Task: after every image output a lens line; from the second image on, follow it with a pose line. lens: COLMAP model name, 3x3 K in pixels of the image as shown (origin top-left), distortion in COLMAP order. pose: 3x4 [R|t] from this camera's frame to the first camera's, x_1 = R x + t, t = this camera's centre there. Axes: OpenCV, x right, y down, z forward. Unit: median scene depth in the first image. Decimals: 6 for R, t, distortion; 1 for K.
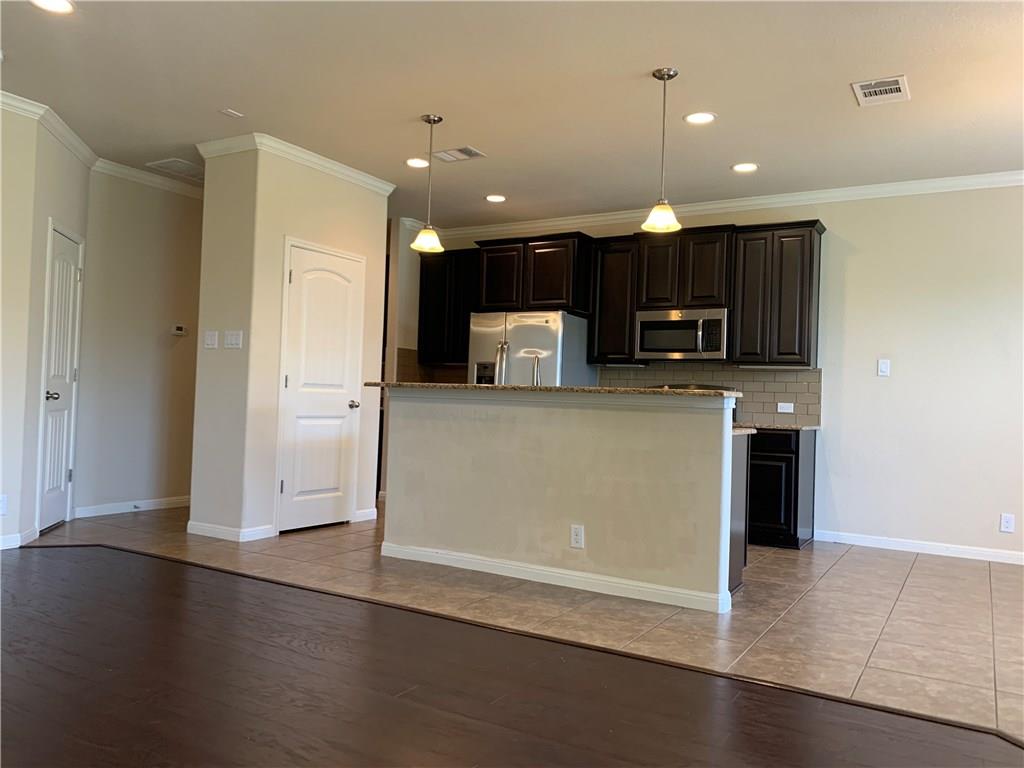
lens RADIAL K [[783.3, 0, 515.6], [0, 783.3, 377.9], [0, 0, 1]] dist [0.019374, -0.005091]
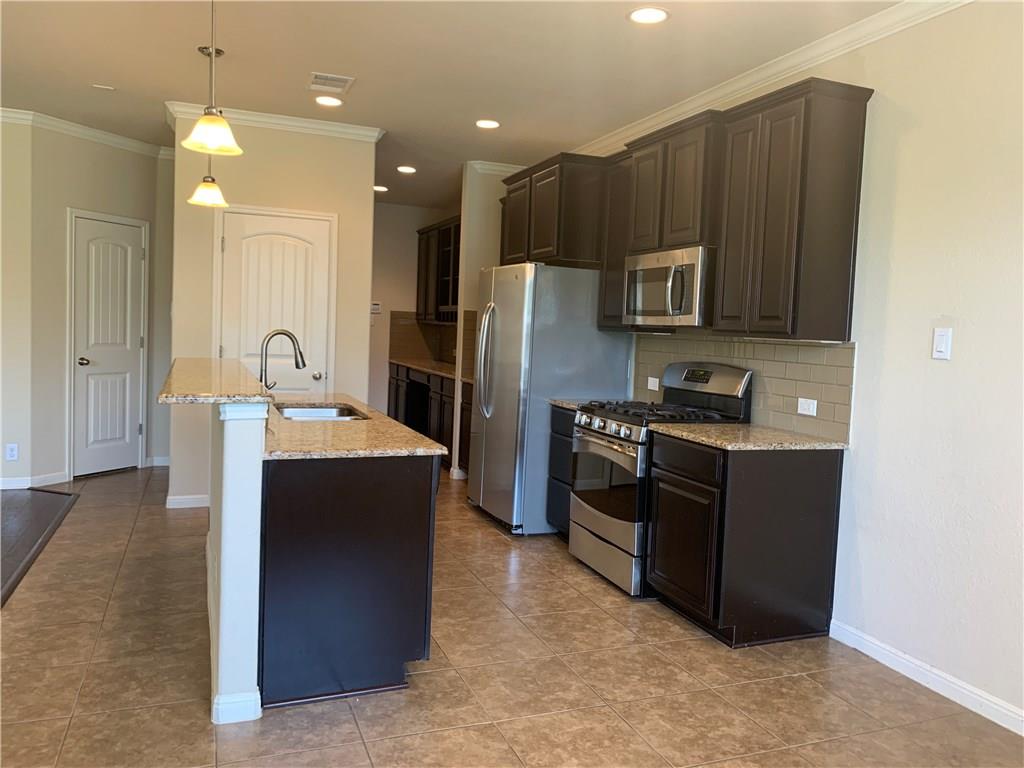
lens RADIAL K [[783.3, 0, 515.6], [0, 783.3, 377.9], [0, 0, 1]] dist [0.019374, -0.005091]
pose [[0.792564, 0.037405, -0.608641, 0.558471], [0.003525, 0.997819, 0.065914, -0.025619], [0.609779, -0.054387, 0.790703, 0.411067]]
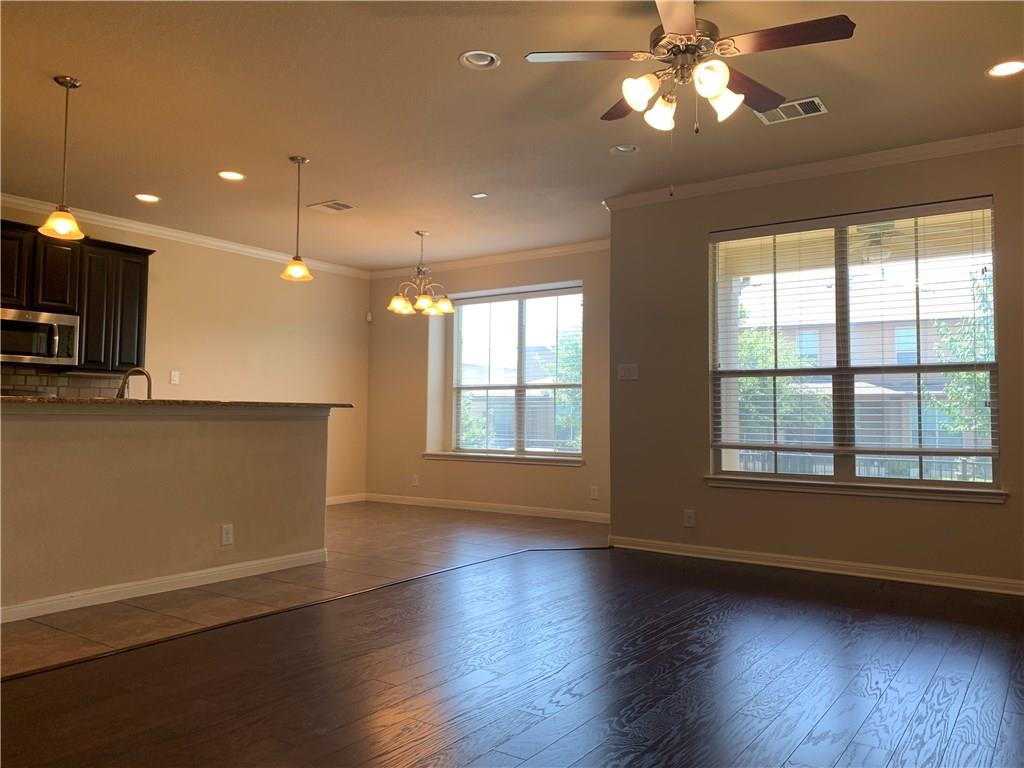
lens RADIAL K [[783.3, 0, 515.6], [0, 783.3, 377.9], [0, 0, 1]] dist [0.019374, -0.005091]
pose [[0.074876, 0.013857, 0.997097, -0.729497], [-0.035825, 0.999295, -0.011197, -0.017758], [-0.996549, -0.034882, 0.075320, 0.366246]]
